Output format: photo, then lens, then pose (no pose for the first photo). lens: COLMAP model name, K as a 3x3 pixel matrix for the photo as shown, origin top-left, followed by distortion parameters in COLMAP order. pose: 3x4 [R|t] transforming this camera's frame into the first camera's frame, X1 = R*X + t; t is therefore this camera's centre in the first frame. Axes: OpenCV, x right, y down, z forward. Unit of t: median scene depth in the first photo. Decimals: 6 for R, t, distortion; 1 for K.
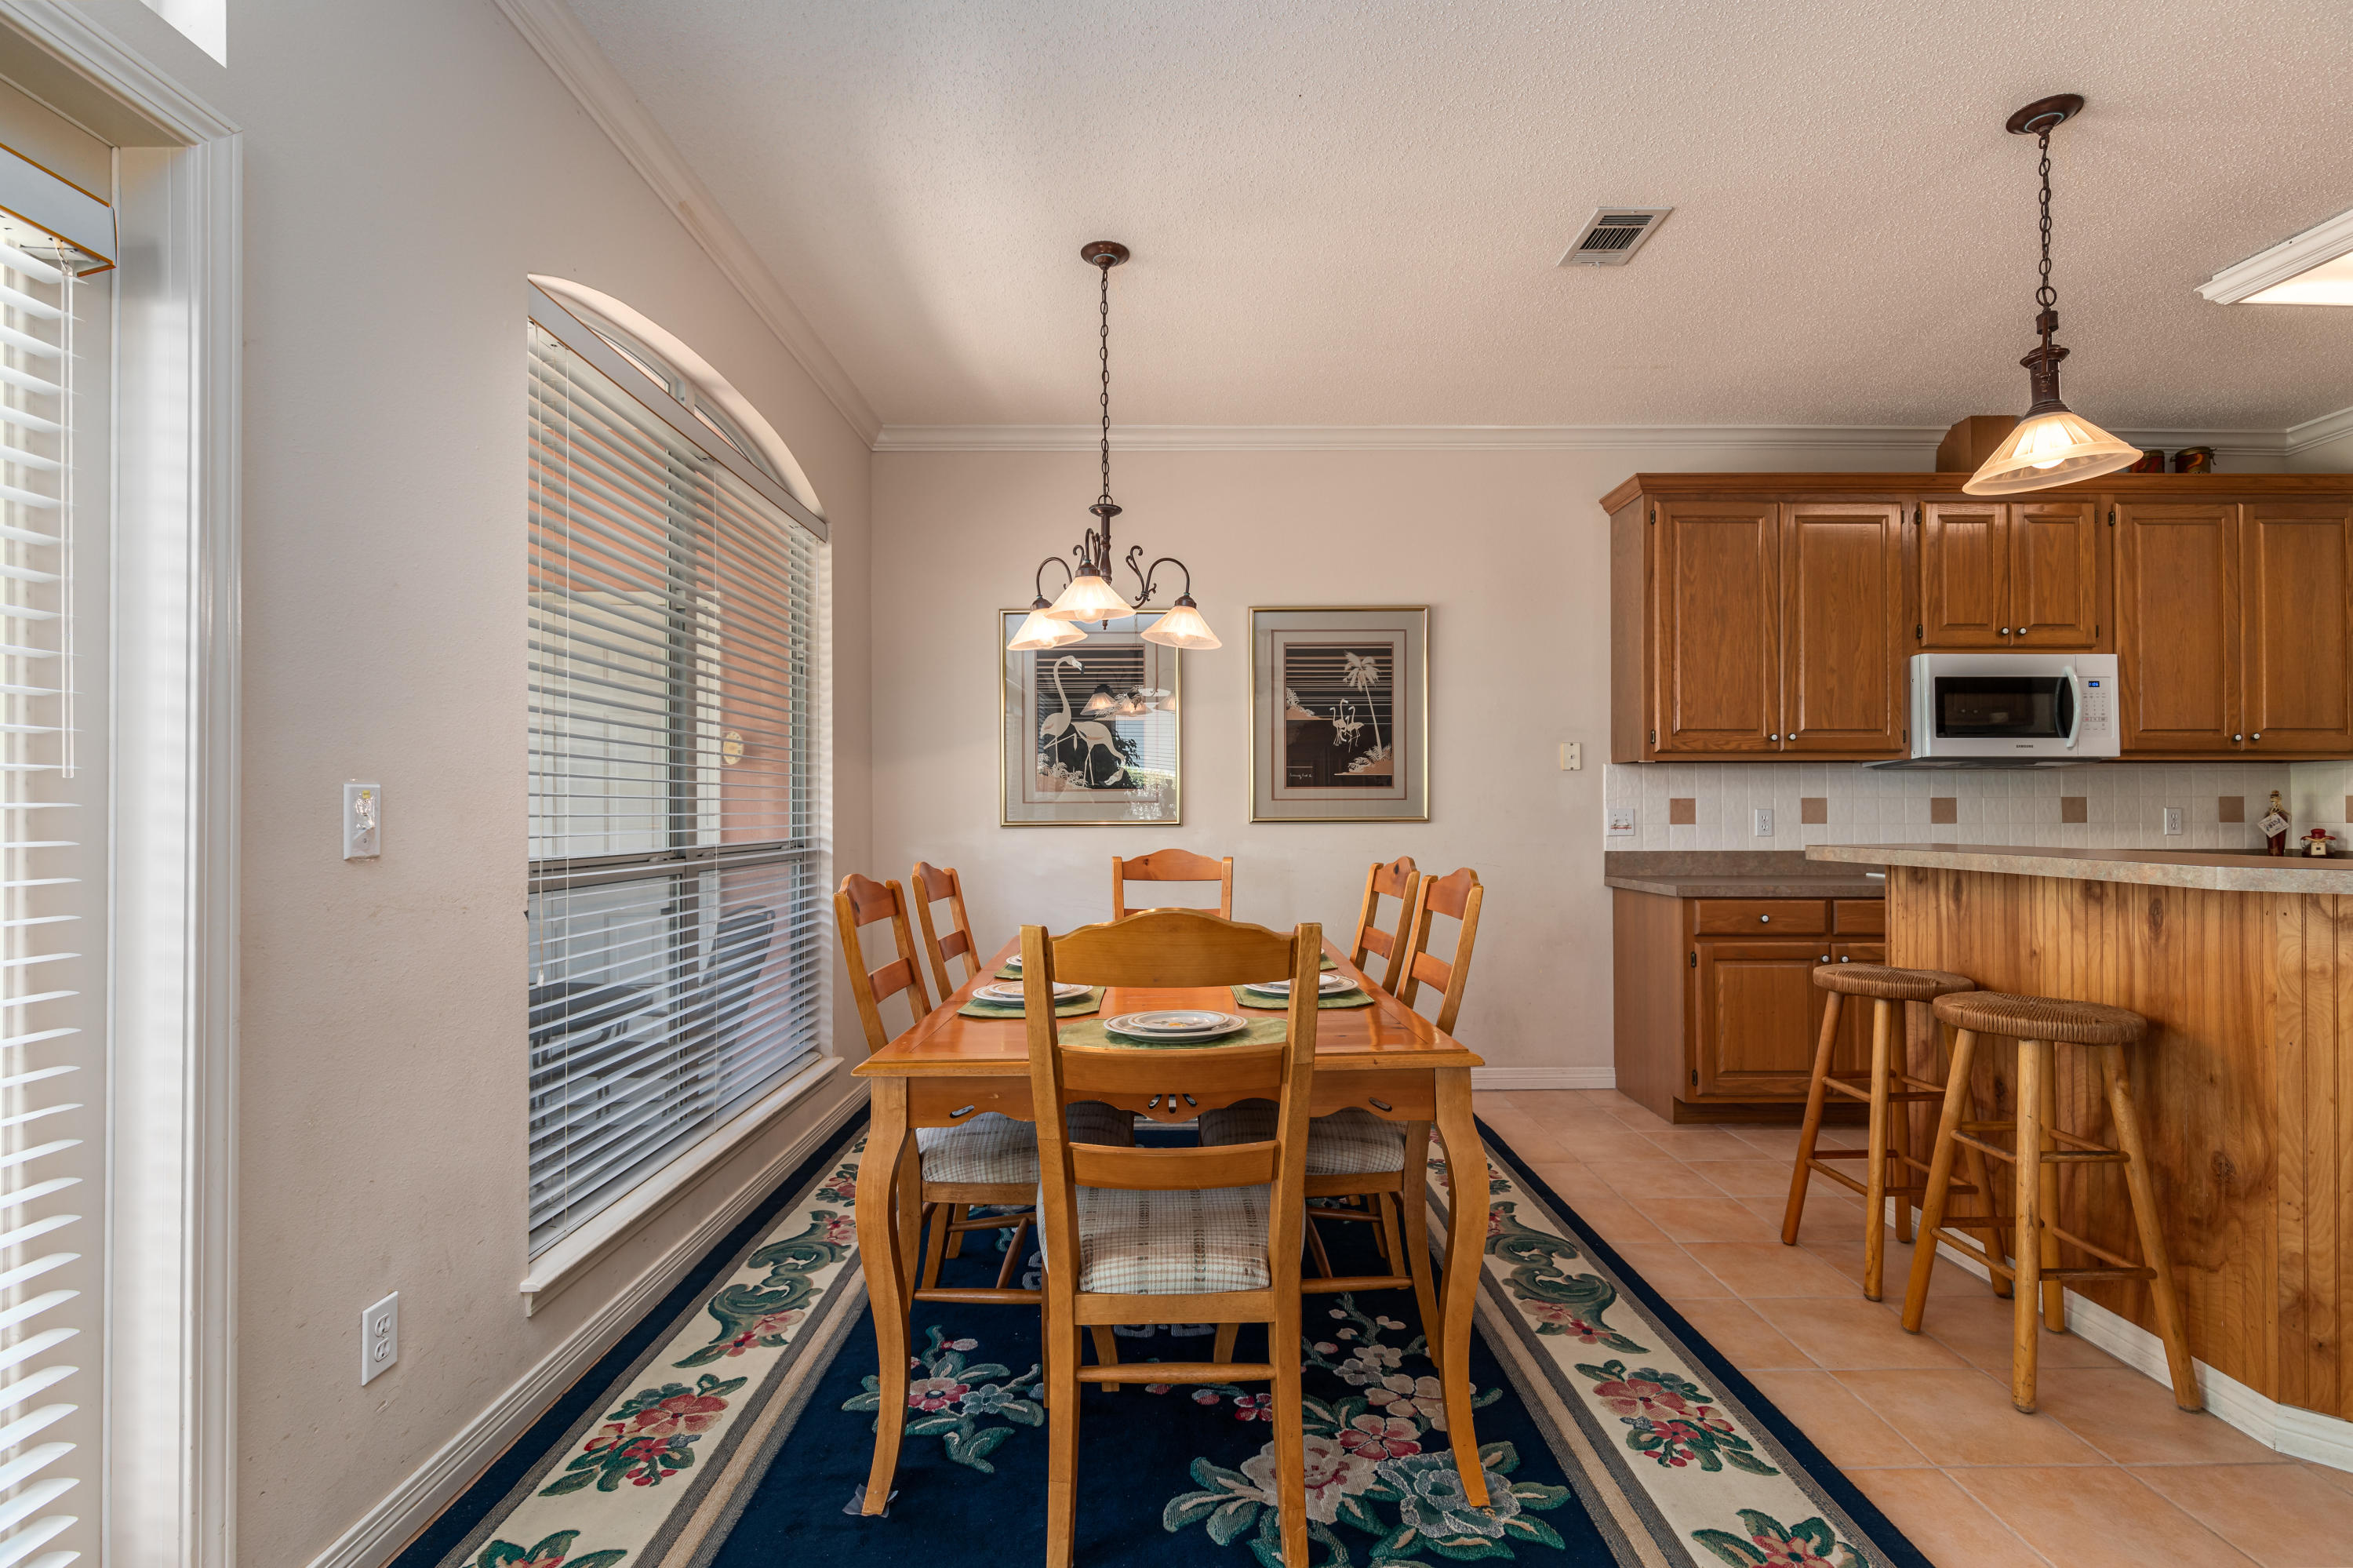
lens RADIAL K [[1070.6, 0, 1194.9], [0, 1070.6, 804.9], [0, 0, 1]] dist [0.002941, -0.000125]
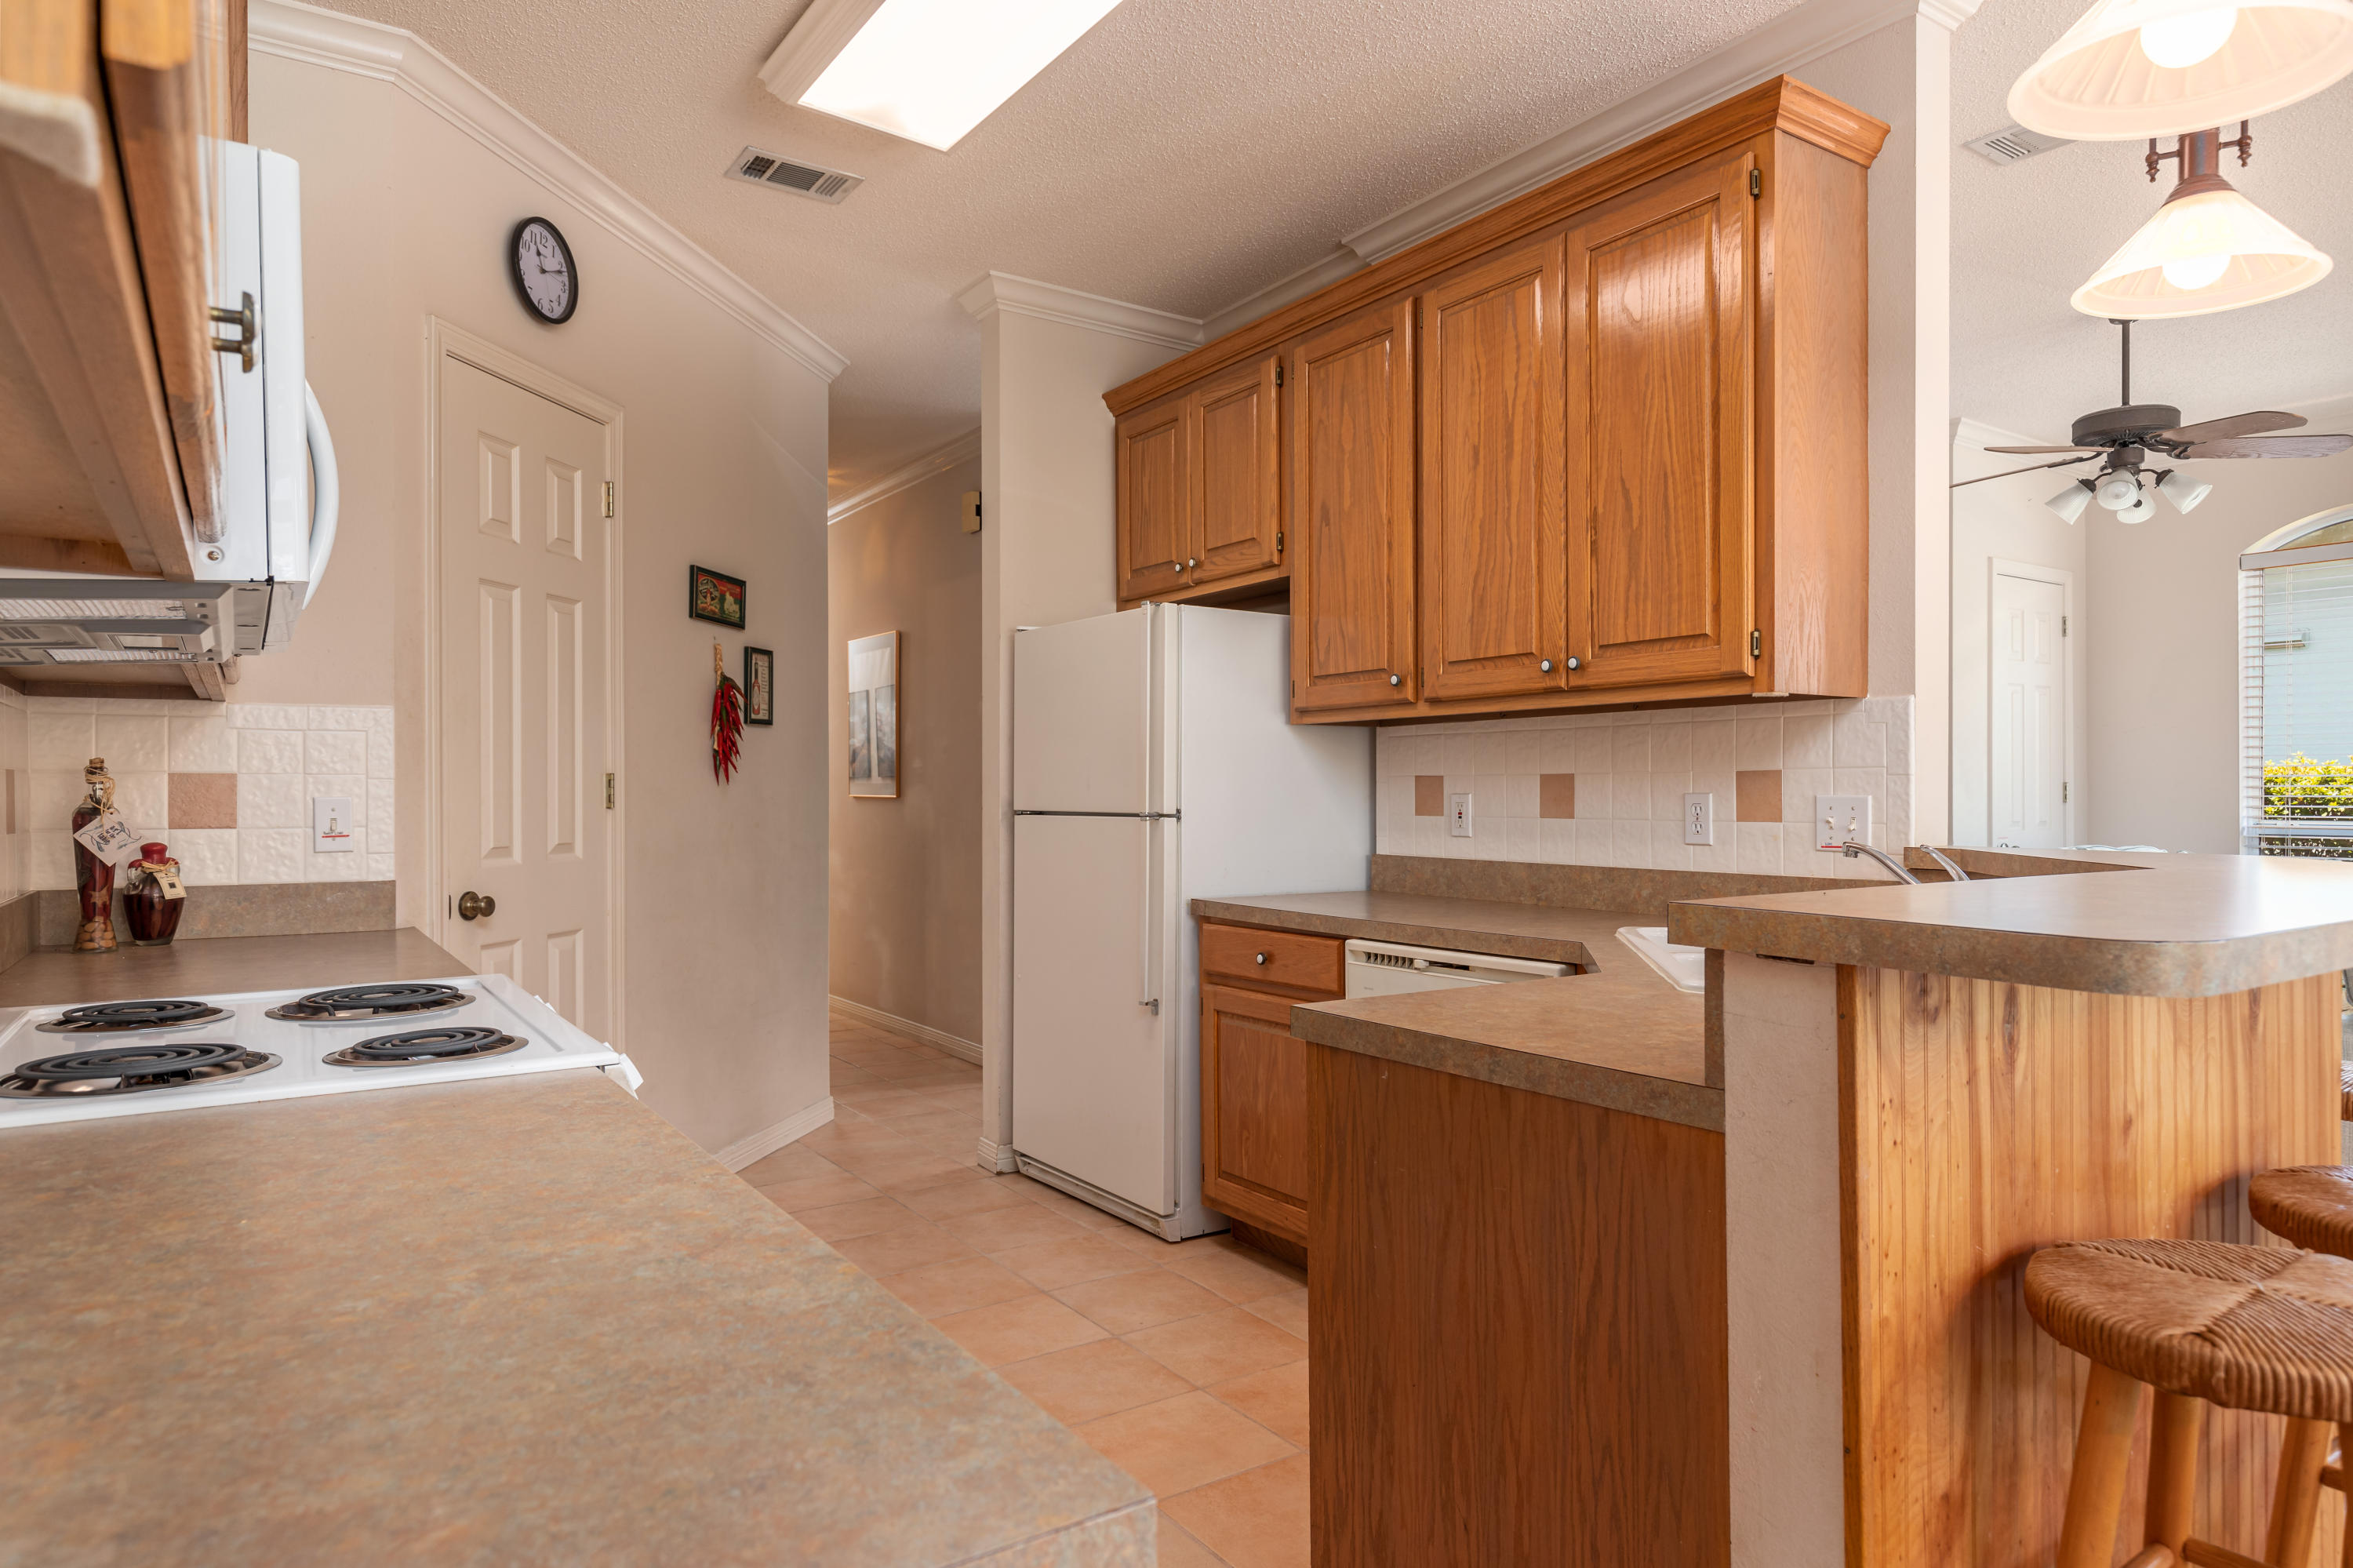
lens RADIAL K [[1419.0, 0, 1174.8], [0, 1419.0, 800.7], [0, 0, 1]] dist [0.002852, 0.000893]
pose [[-0.541320, -0.000778, 0.840816, 0.328237], [-0.002953, 0.999995, -0.000976, 0.003966], [-0.840811, -0.003011, -0.541320, 1.090311]]
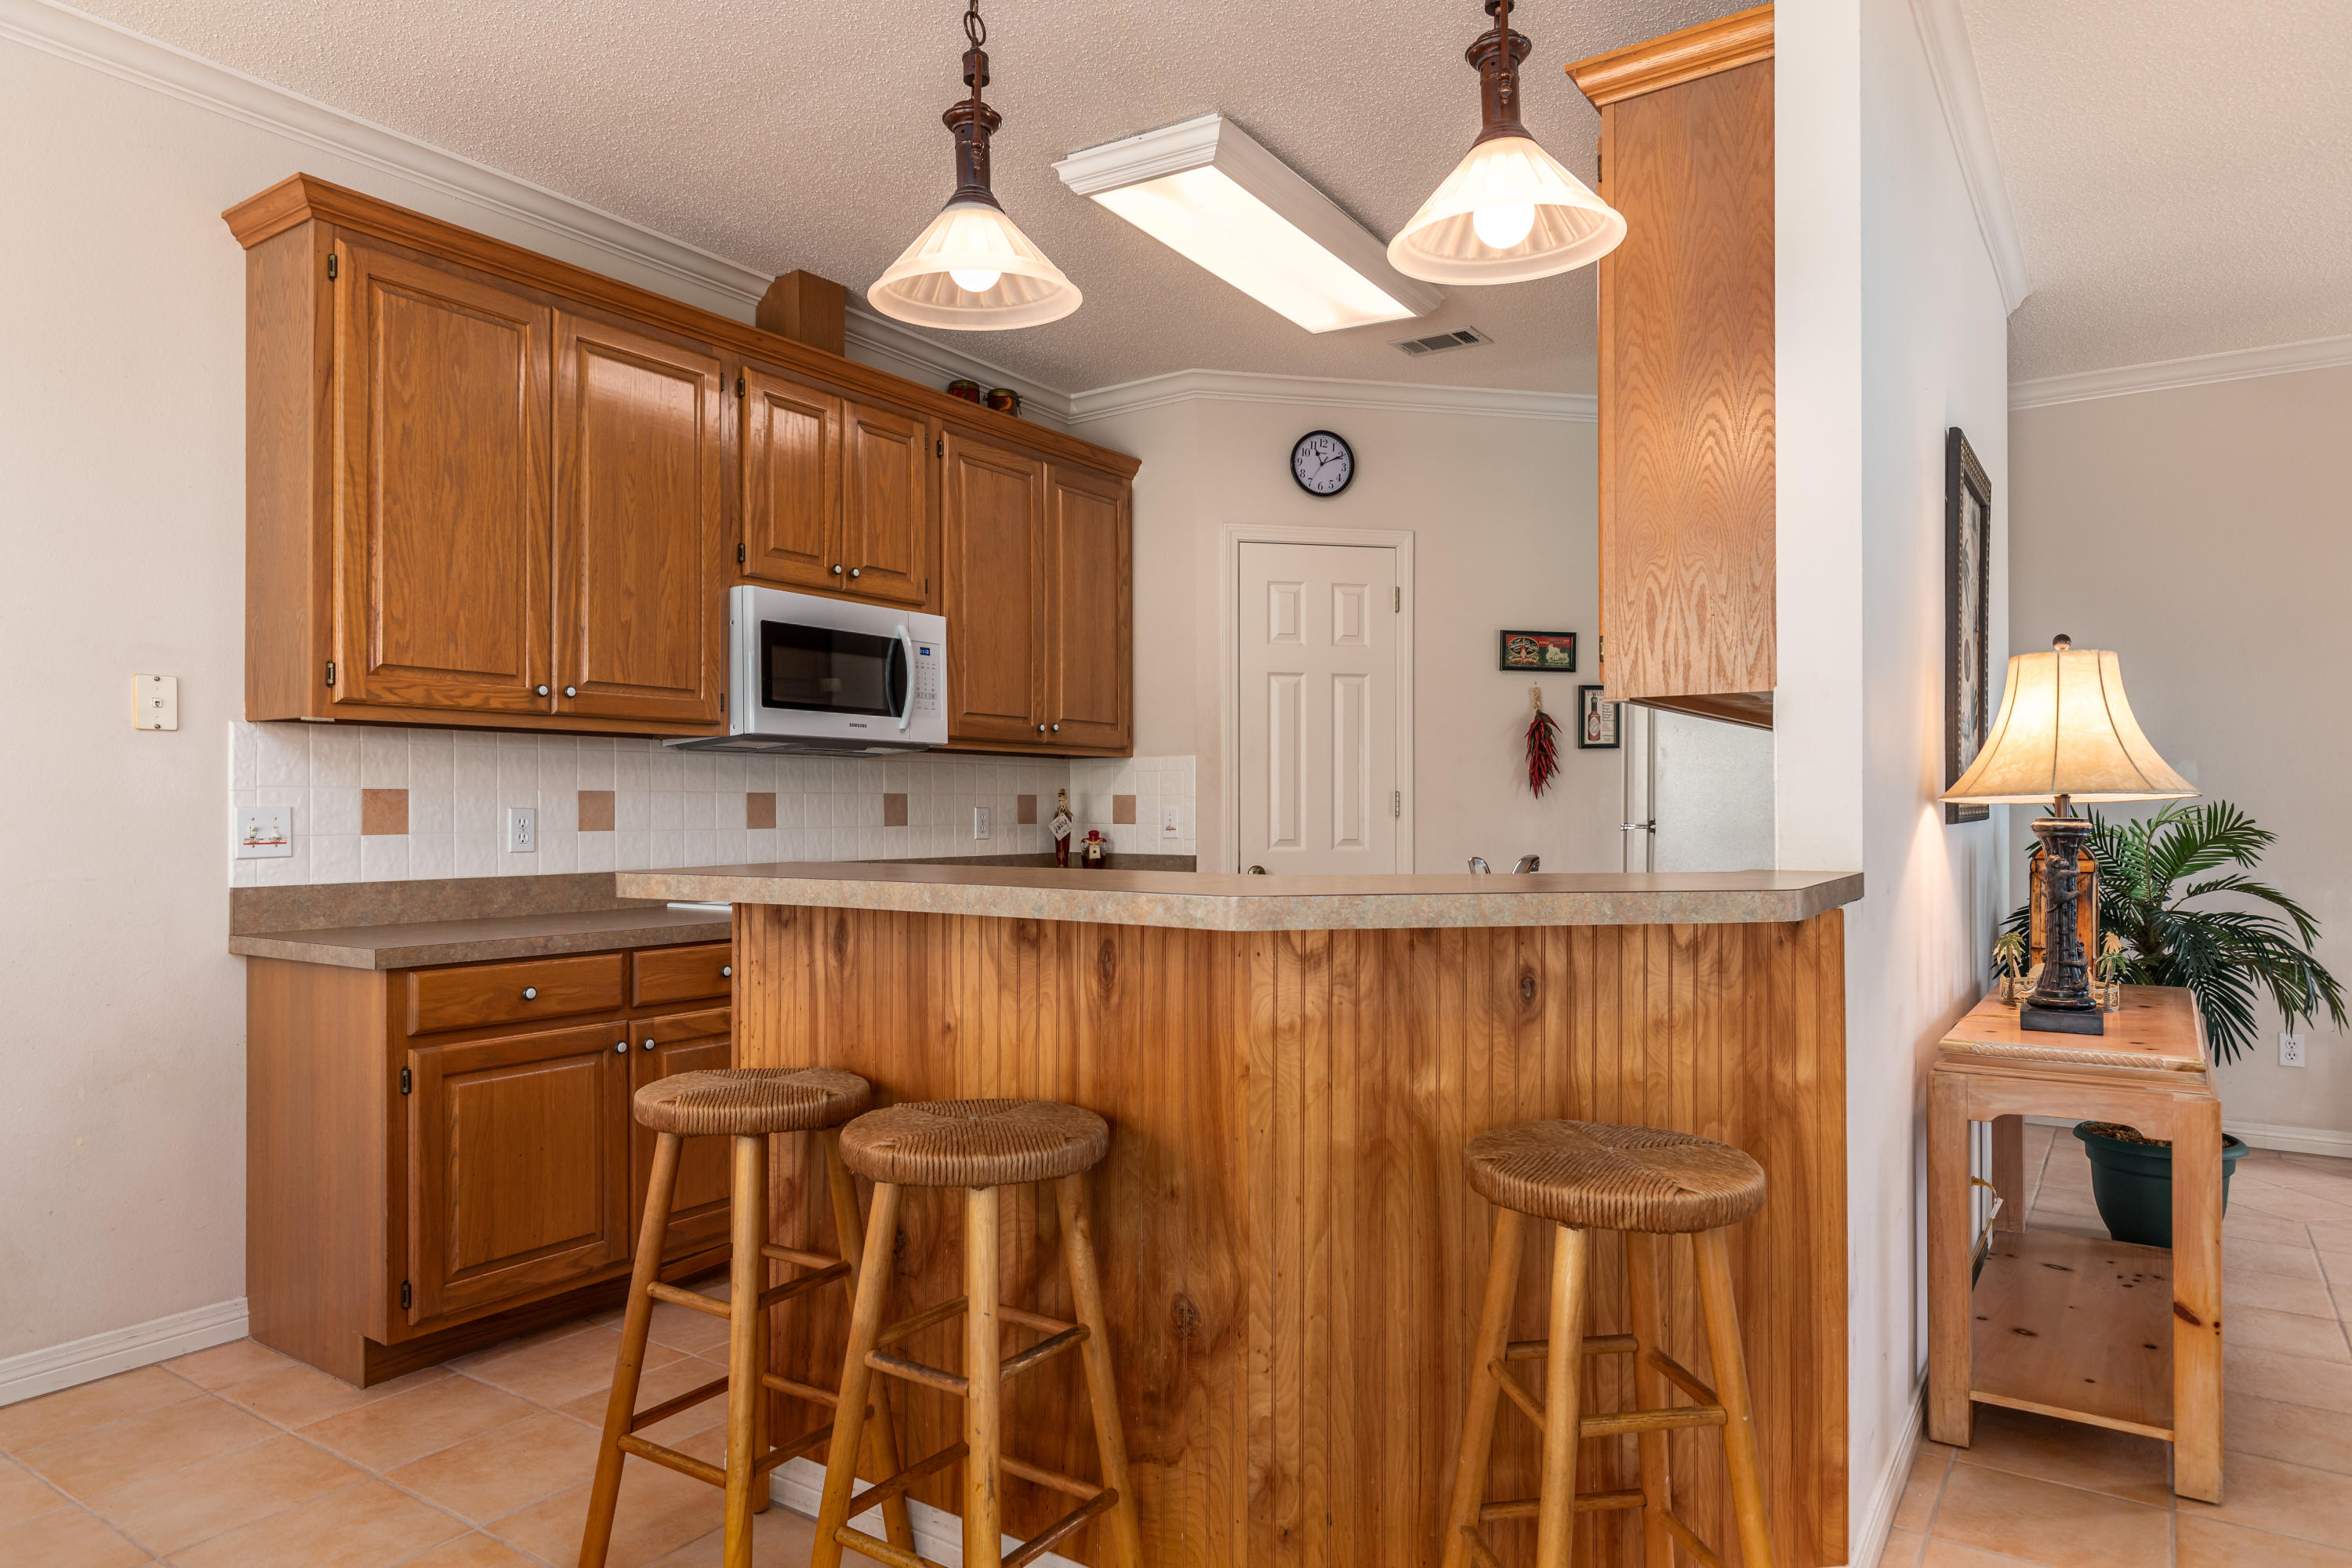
lens RADIAL K [[1418.4, 0, 1174.3], [0, 1418.4, 800.7], [0, 0, 1]] dist [0.002852, 0.000893]
pose [[0.588952, 0.006065, 0.808145, 0.106497], [-0.005269, 0.999979, -0.003665, 0.000870], [-0.808151, -0.002099, 0.588972, 0.249254]]
